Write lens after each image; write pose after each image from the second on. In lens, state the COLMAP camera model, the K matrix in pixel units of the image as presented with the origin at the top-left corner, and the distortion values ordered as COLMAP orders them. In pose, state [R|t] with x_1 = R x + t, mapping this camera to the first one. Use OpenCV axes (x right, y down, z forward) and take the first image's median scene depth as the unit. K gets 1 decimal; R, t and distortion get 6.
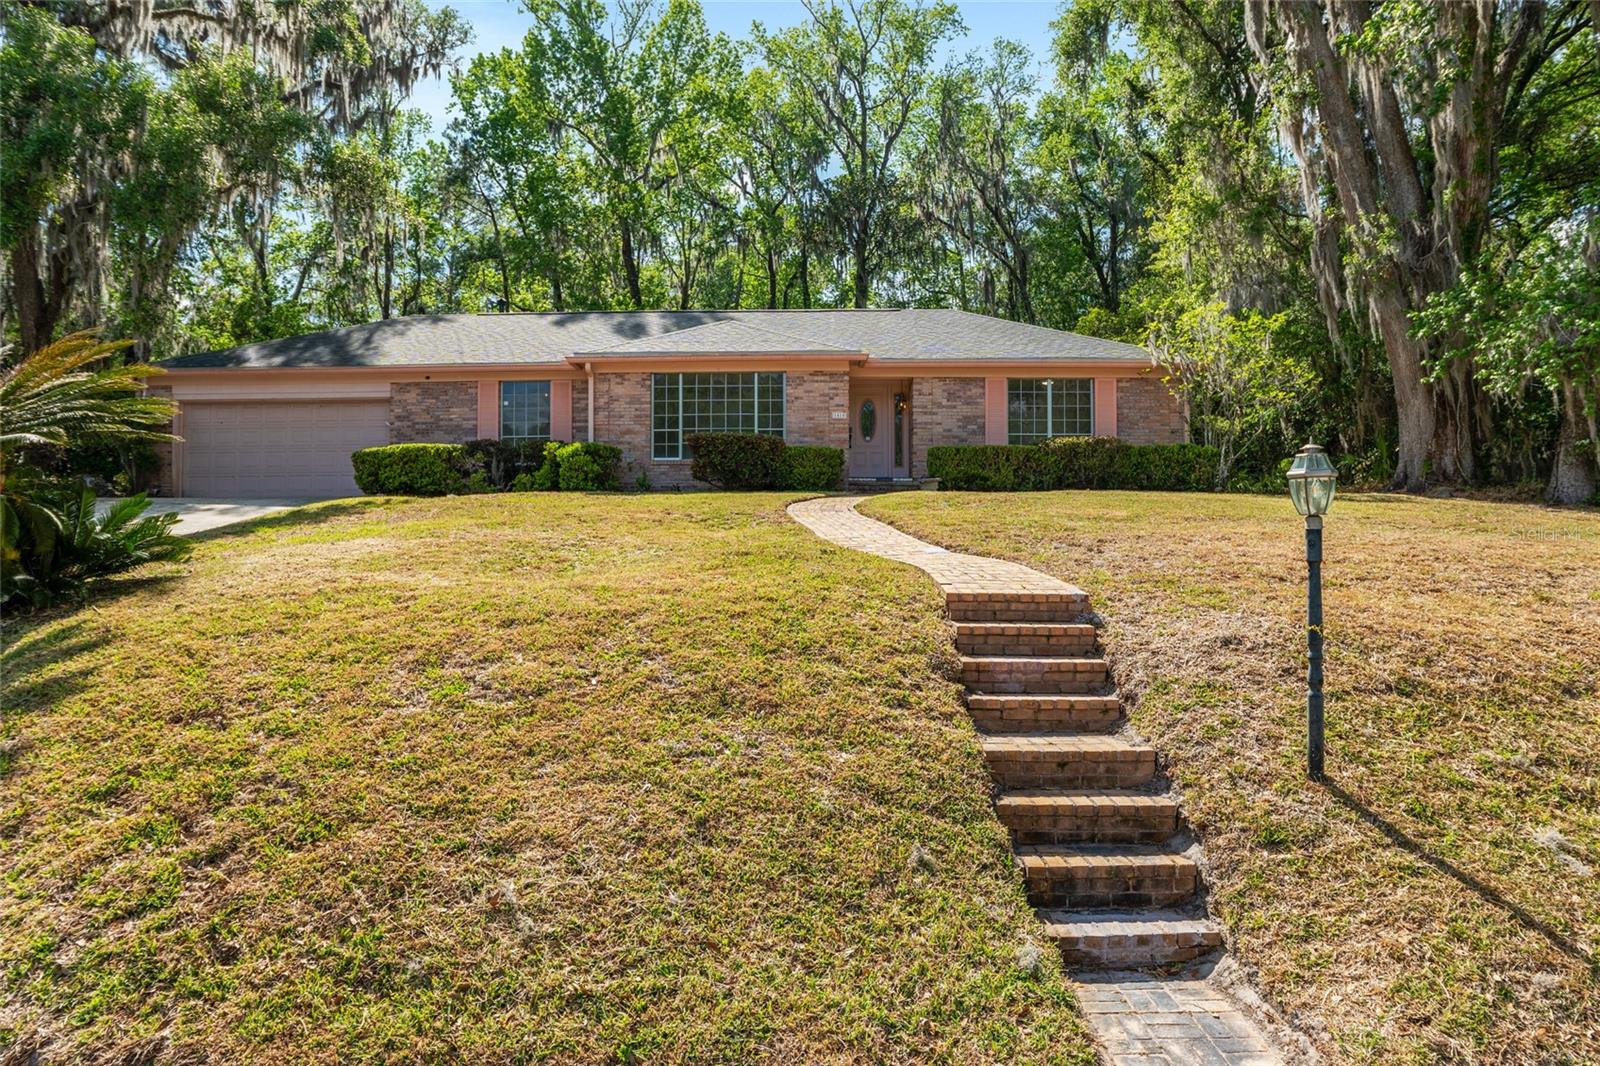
lens RADIAL K [[940.5, 0, 801.8], [0, 940.5, 557.0], [0, 0, 1]] dist [-0.051872, 0.008221]
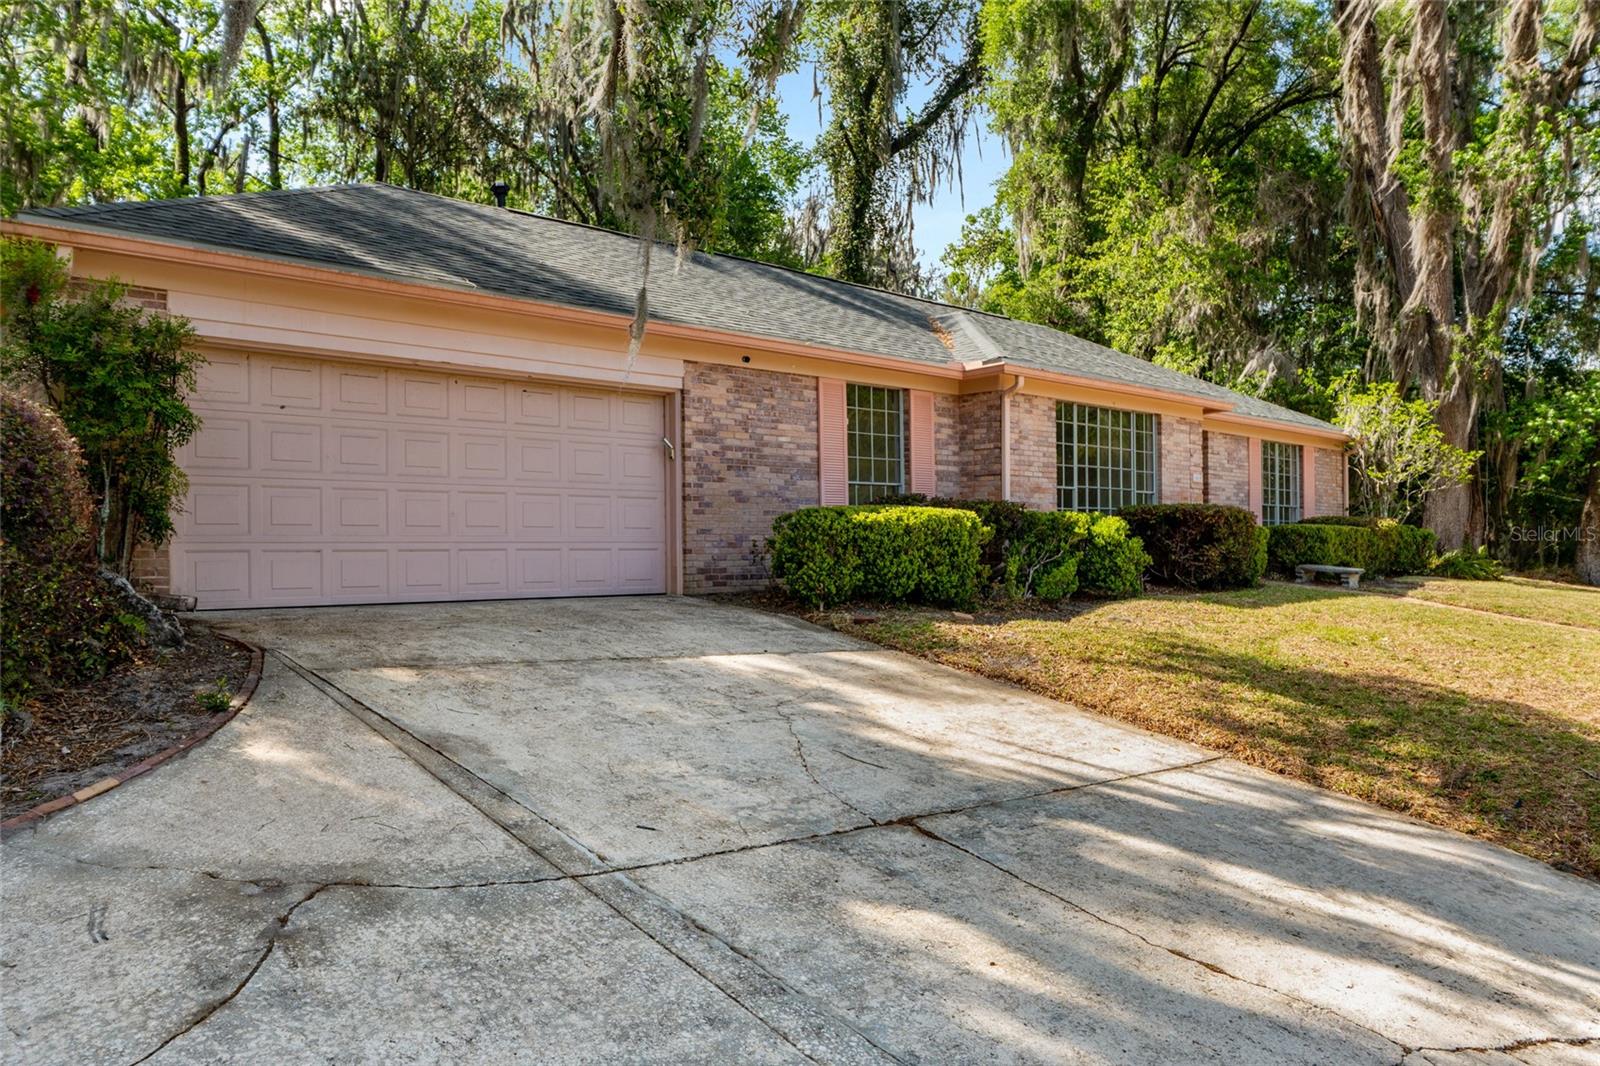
lens RADIAL K [[1189.9, 0, 801.9], [0, 1189.9, 544.6], [0, 0, 1]] dist [-0.054007, 0.010246]
pose [[0.705090, 0.001642, 0.709116, -0.453398], [0.004383, 0.999968, -0.006674, -0.046897], [-0.709104, 0.007814, 0.705060, 0.282023]]
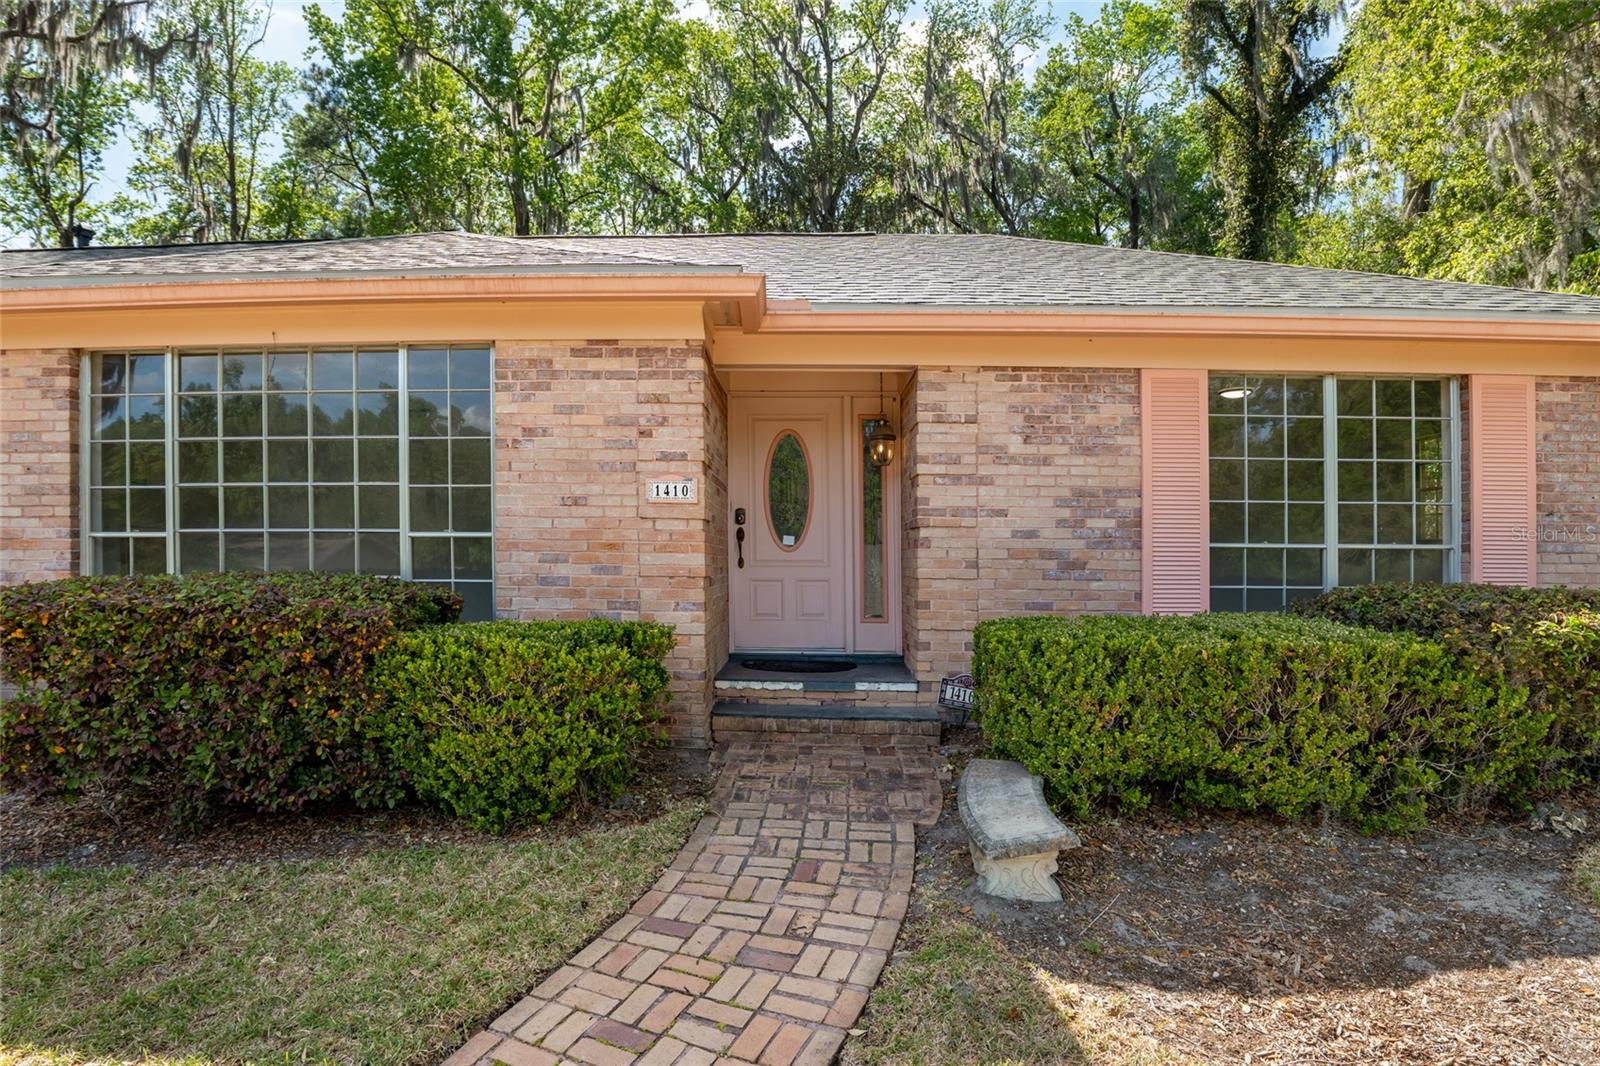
lens RADIAL K [[838.4, 0, 788.2], [0, 838.4, 568.2], [0, 0, 1]] dist [-0.048598, 0.003967]
pose [[0.999966, 0.005167, 0.006499, 0.038723], [-0.005234, 0.999933, 0.010285, -0.066818], [-0.006445, -0.010318, 0.999926, 0.380422]]
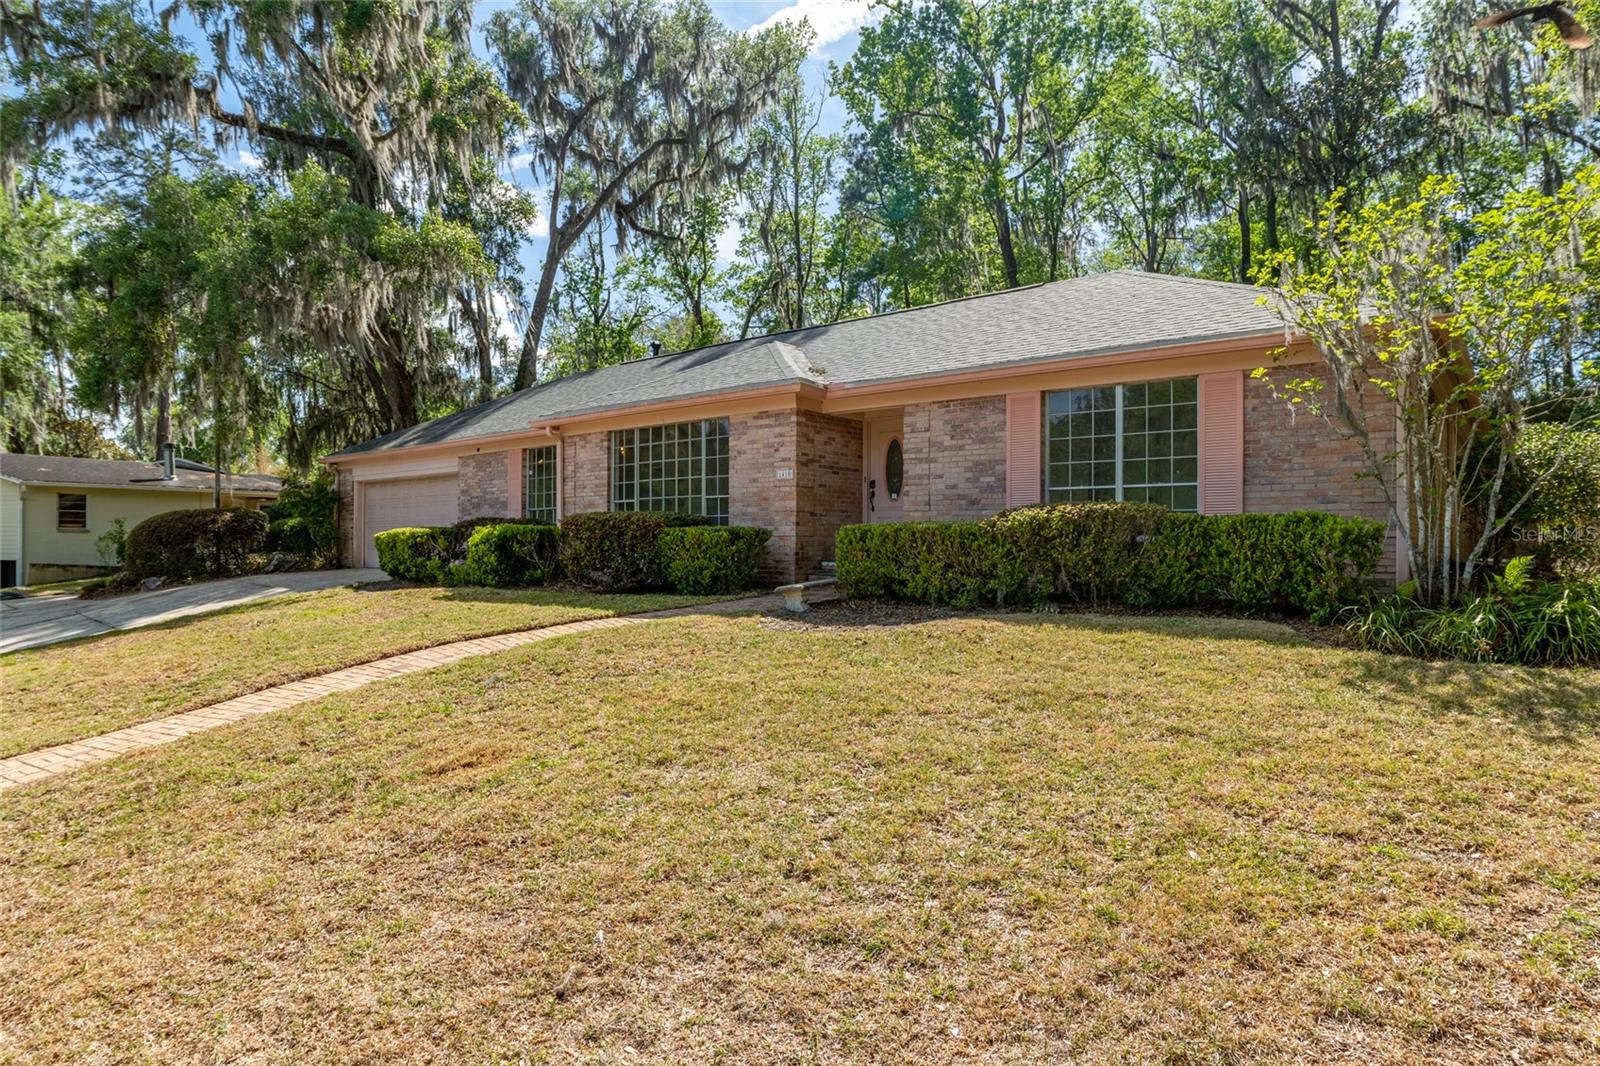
lens RADIAL K [[940.5, 0, 787.4], [0, 940.5, 544.7], [0, 0, 1]] dist [-0.051872, 0.008221]
pose [[0.782639, 0.001612, -0.622474, 0.240825], [-0.003156, 0.999994, -0.001379, -0.050979], [0.622468, 0.003044, 0.782639, 0.241171]]
